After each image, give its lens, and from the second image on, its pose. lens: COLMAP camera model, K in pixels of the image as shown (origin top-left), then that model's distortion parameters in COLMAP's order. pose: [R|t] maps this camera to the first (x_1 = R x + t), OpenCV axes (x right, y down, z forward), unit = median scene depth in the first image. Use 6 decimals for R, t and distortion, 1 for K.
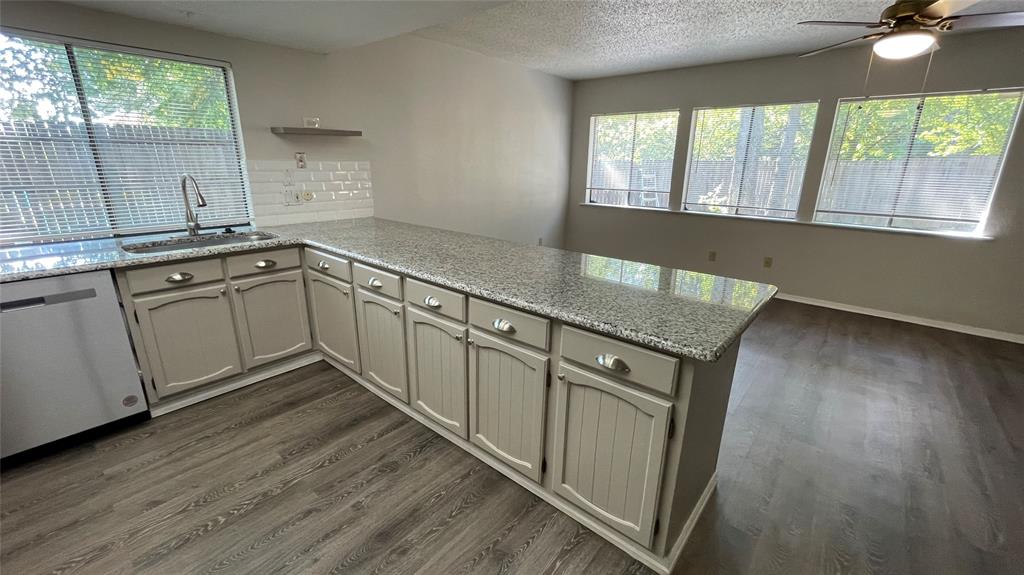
lens RADIAL K [[414.8, 0, 512.0], [0, 414.8, 287.5], [0, 0, 1]] dist [-0.000908, -0.000467]
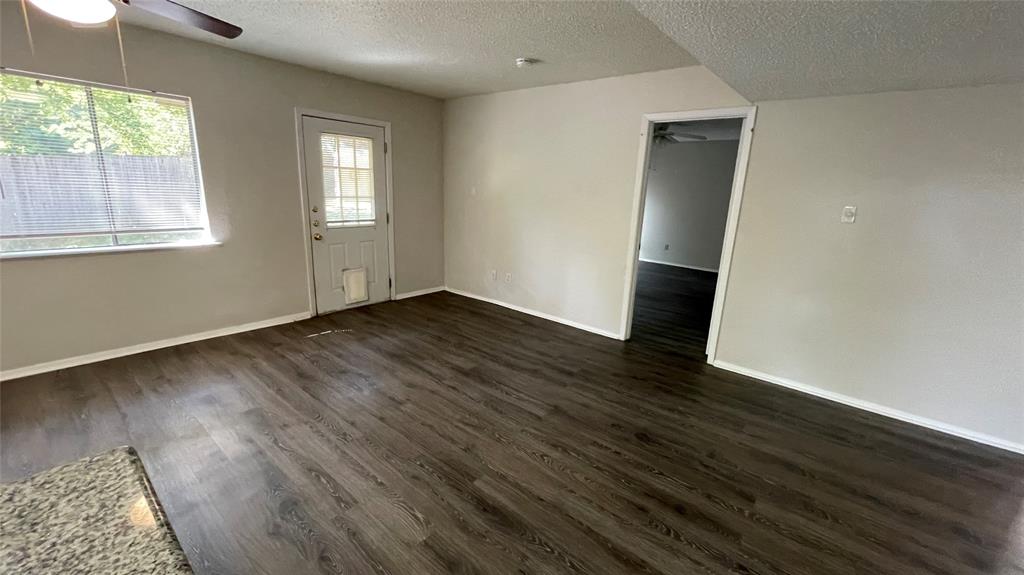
lens RADIAL K [[414.8, 0, 512.0], [0, 414.8, 287.5], [0, 0, 1]] dist [-0.000908, -0.000467]
pose [[-0.005457, -0.250904, 0.967997, 0.081778], [0.241381, 0.939056, 0.244764, -0.067511], [-0.970415, 0.234992, 0.055439, 0.185799]]
